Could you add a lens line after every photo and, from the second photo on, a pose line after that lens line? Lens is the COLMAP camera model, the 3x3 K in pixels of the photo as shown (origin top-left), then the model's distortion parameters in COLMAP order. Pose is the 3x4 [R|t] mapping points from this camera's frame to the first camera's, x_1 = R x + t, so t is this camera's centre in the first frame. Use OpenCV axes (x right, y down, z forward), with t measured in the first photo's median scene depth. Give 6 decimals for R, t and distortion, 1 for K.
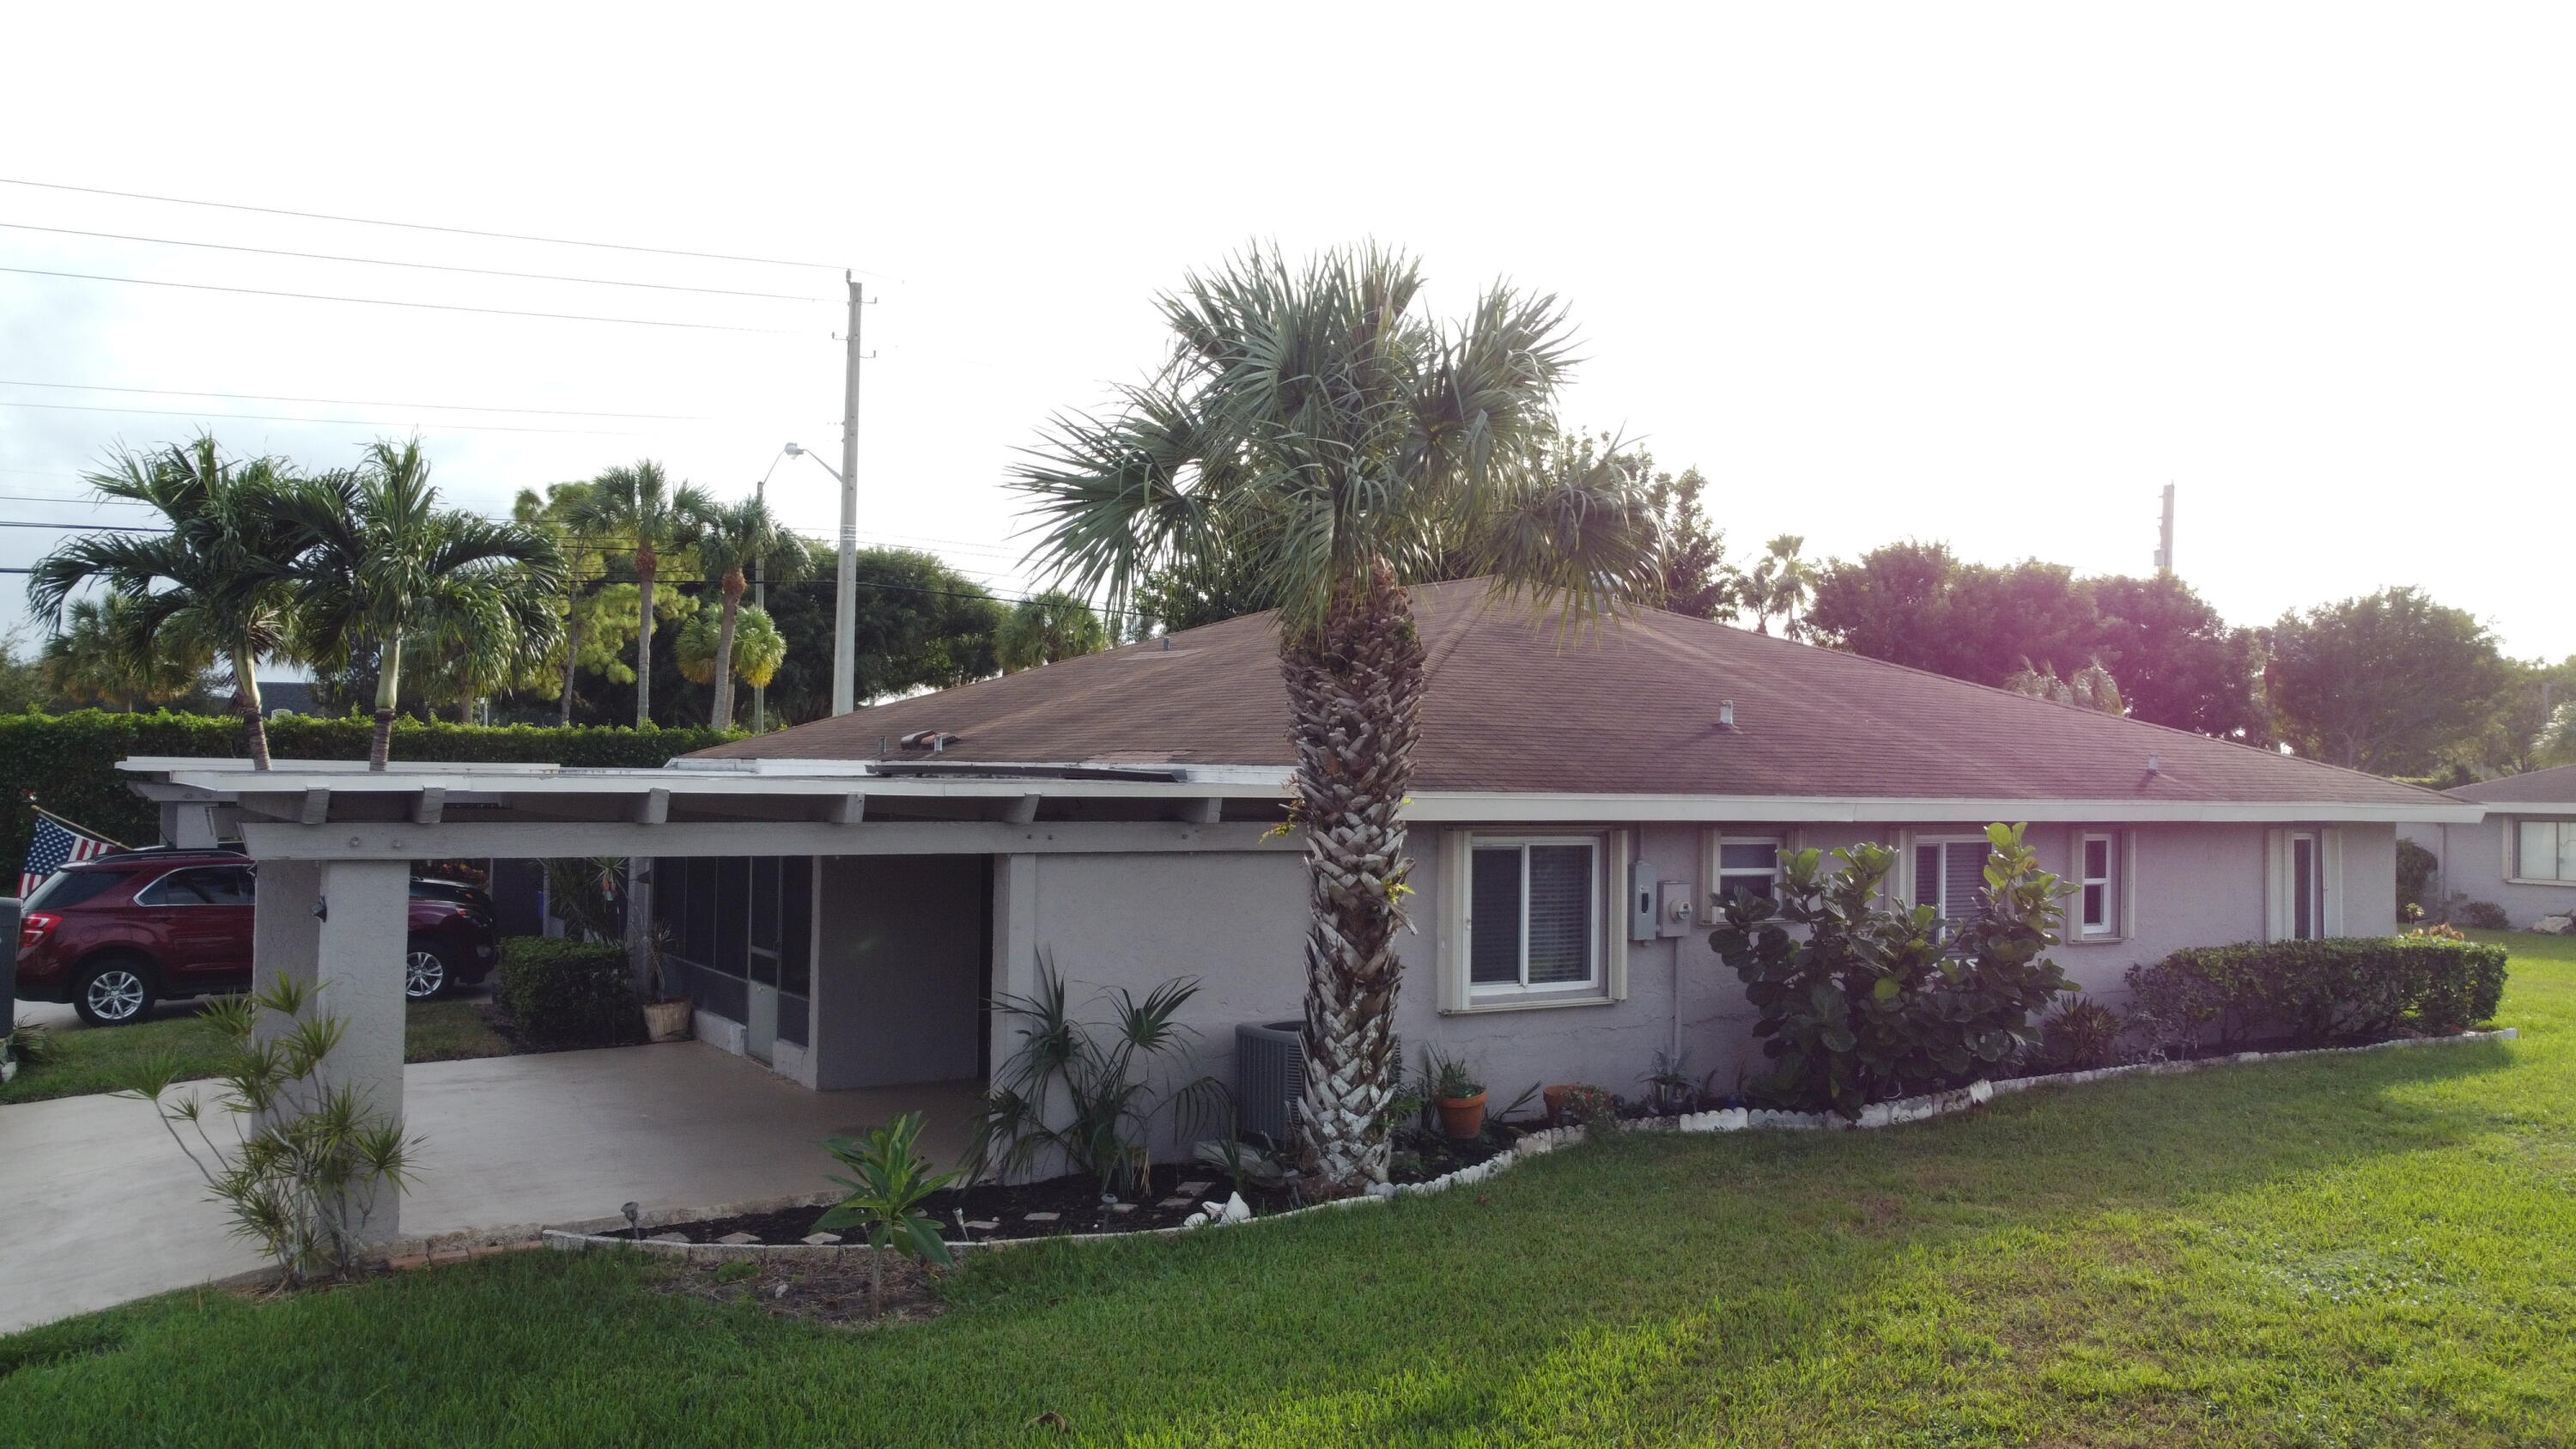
lens RADIAL K [[2070.4, 0, 1288.0], [0, 2070.4, 724.5], [0, 0, 1]] dist [-0.001841, -0.006685]
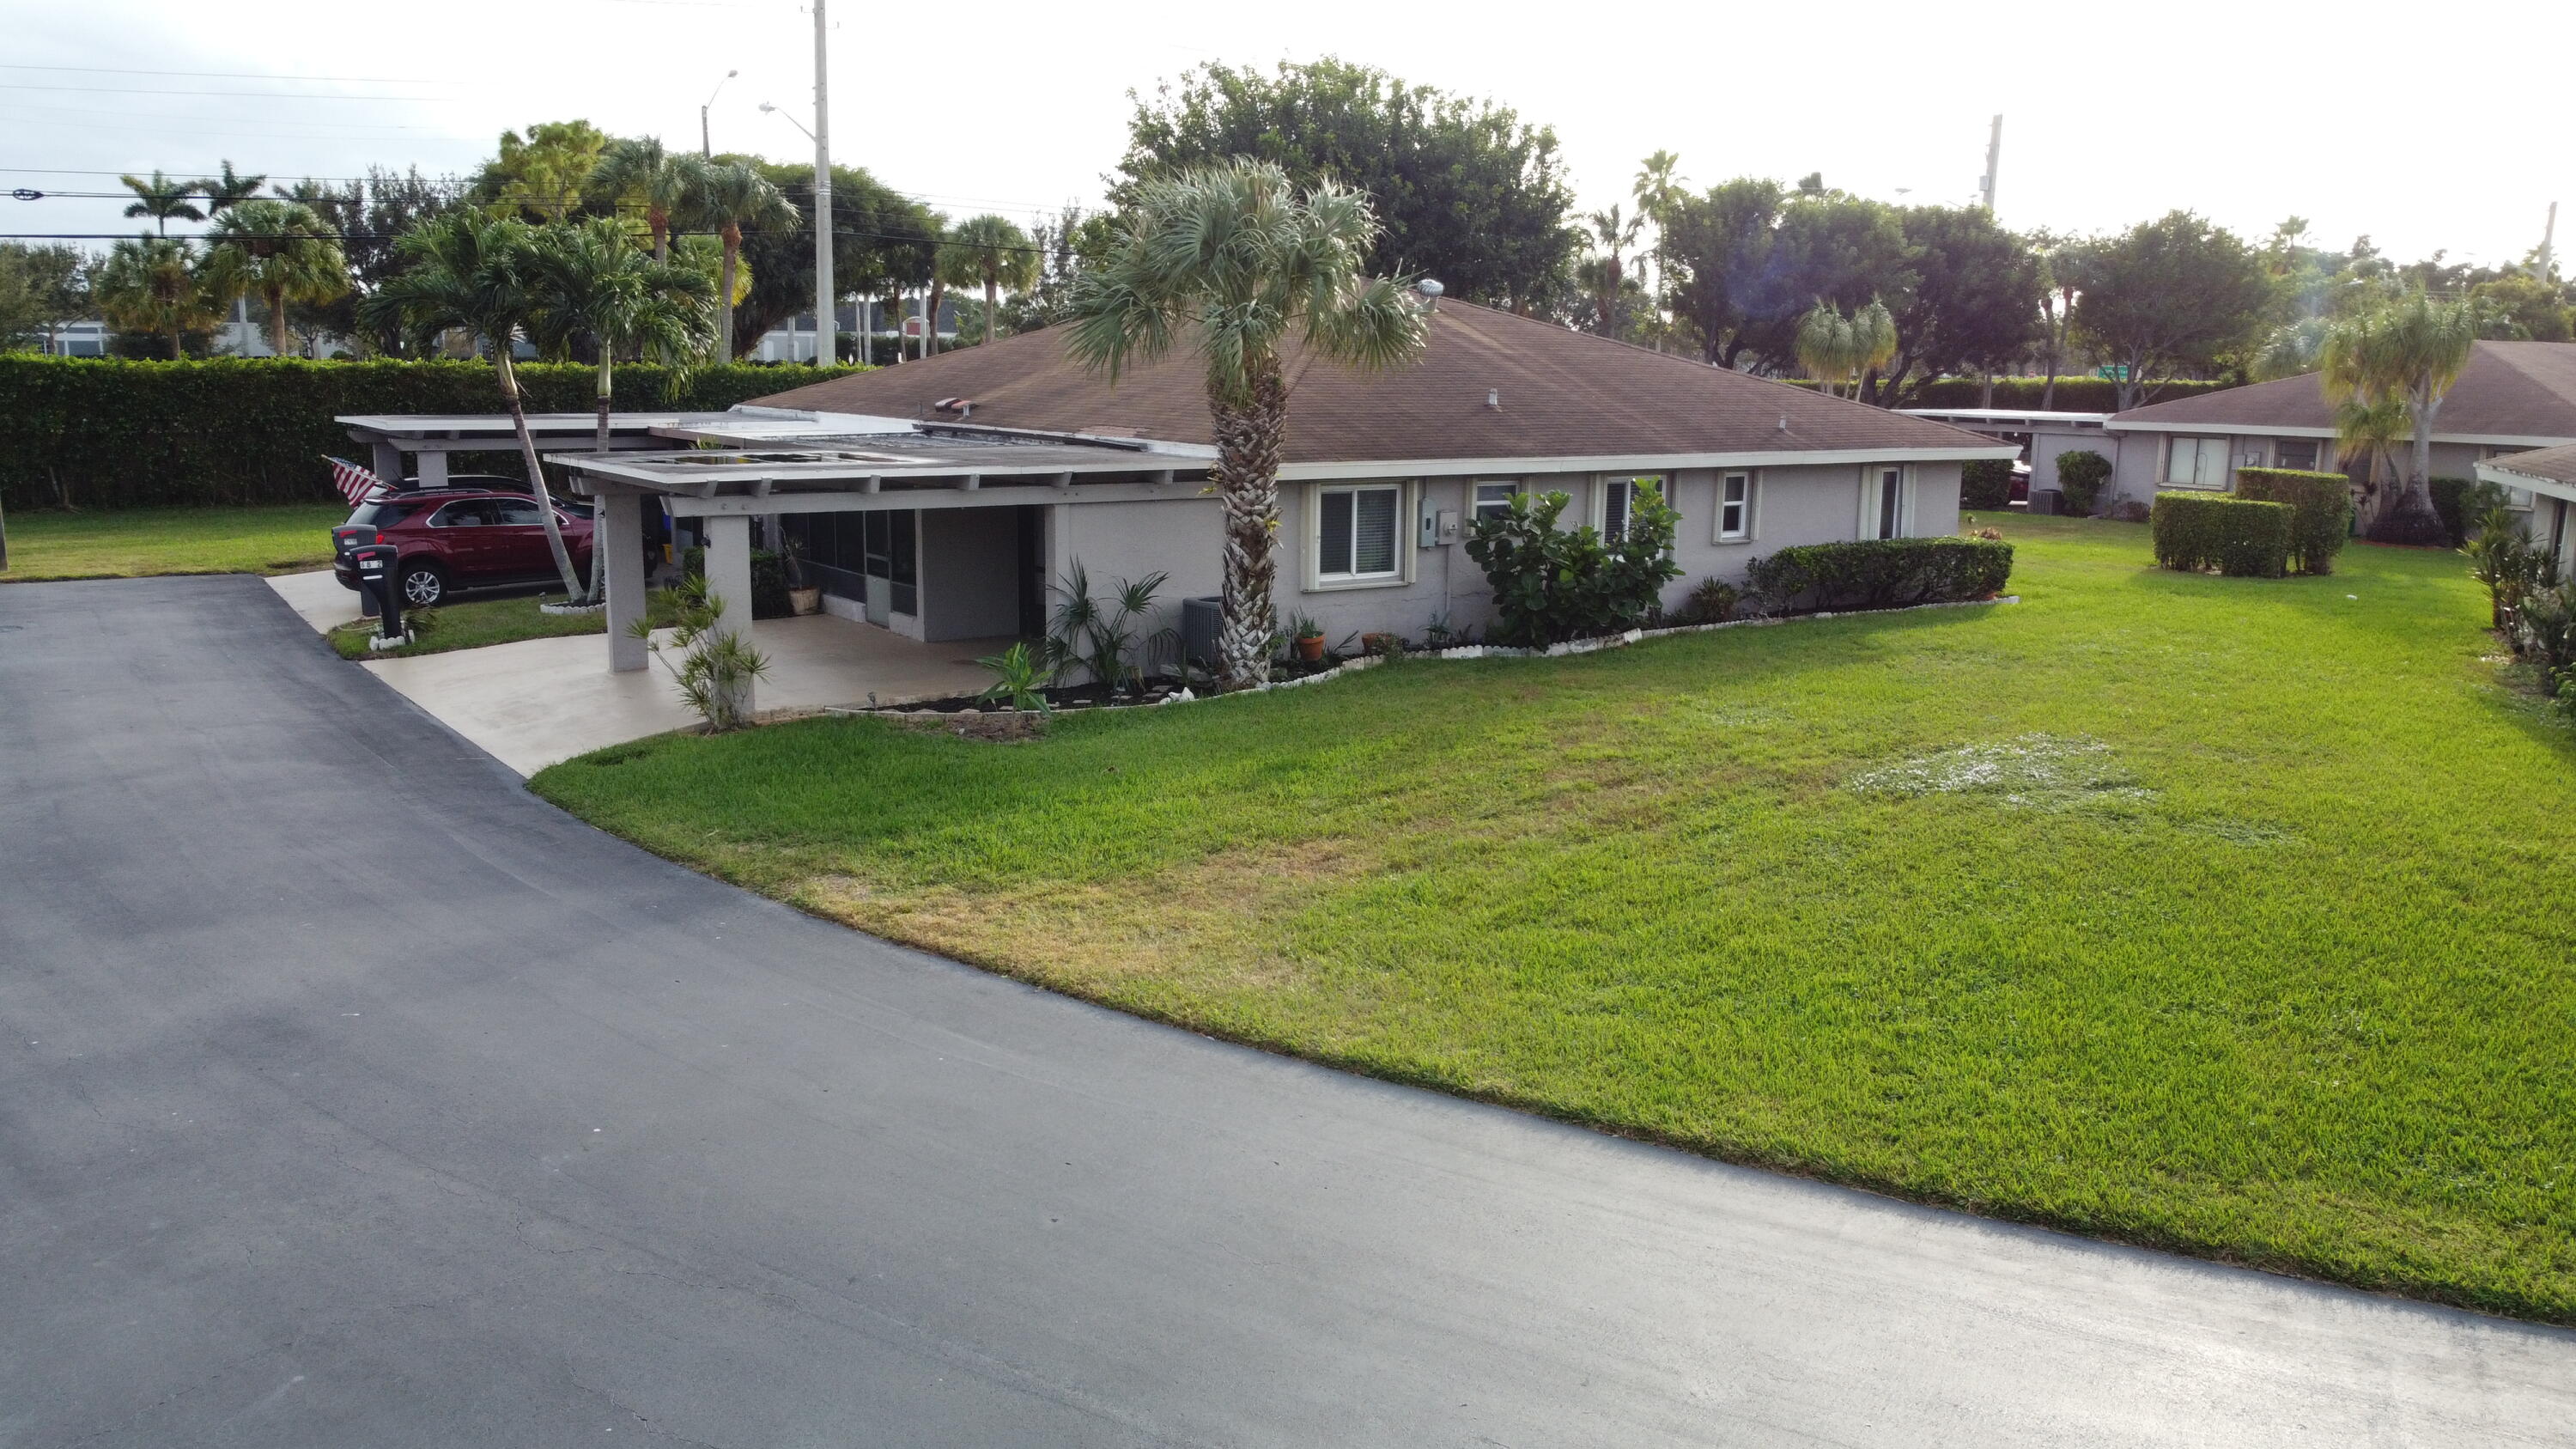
lens RADIAL K [[2070.4, 0, 1288.0], [0, 2070.4, 724.5], [0, 0, 1]] dist [-0.001841, -0.006685]
pose [[0.999107, -0.010786, 0.040854, -0.008308], [0.002442, 0.979994, 0.199012, -0.090085], [-0.042183, -0.198735, 0.979145, -0.672188]]
